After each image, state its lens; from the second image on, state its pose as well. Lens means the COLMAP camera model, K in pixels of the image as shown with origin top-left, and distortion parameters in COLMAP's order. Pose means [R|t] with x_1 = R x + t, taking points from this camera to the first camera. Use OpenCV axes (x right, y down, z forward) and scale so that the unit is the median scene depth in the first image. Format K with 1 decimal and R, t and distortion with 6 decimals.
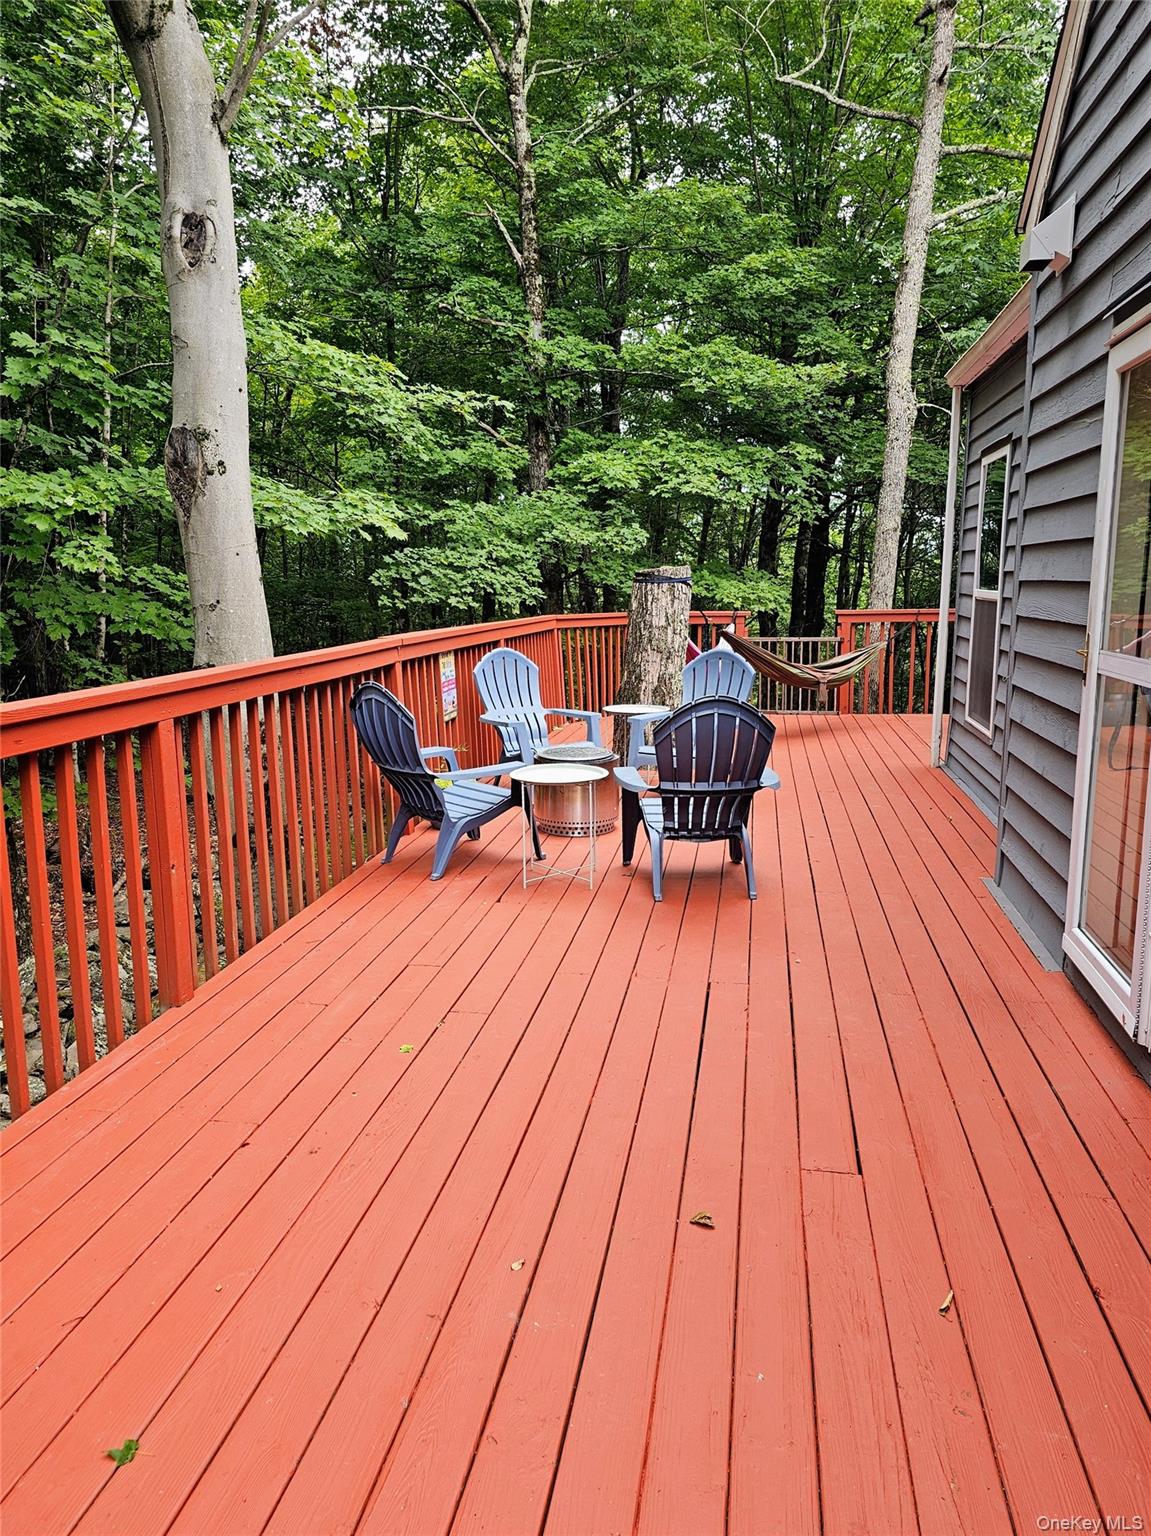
lens RADIAL K [[1104.9, 0, 575.5], [0, 1104.9, 768.0], [0, 0, 1]] dist [0.092433, -0.279552]
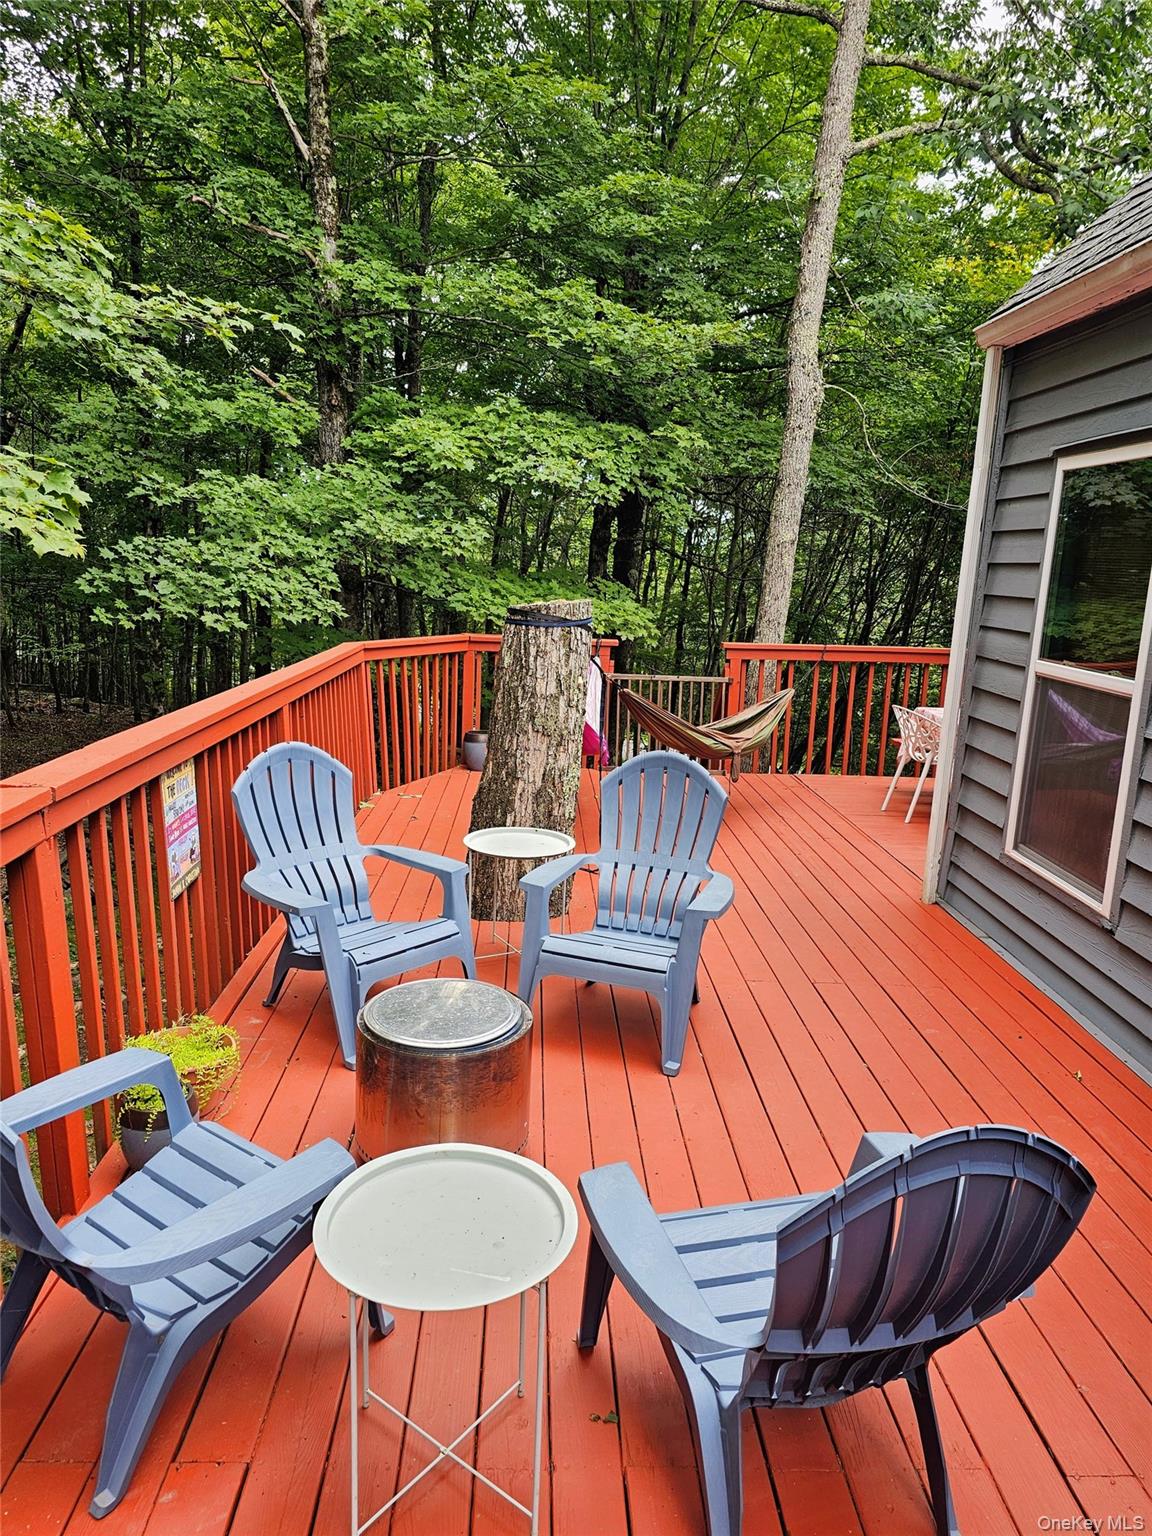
lens RADIAL K [[1024.5, 0, 576.0], [0, 1024.5, 768.0], [0, 0, 1]] dist [0.023789, -0.040802]
pose [[0.976939, 0.000316, 0.213518, -0.022284], [-0.008080, 0.999337, 0.035492, -0.075032], [-0.213365, -0.036398, 0.976294, 0.298415]]
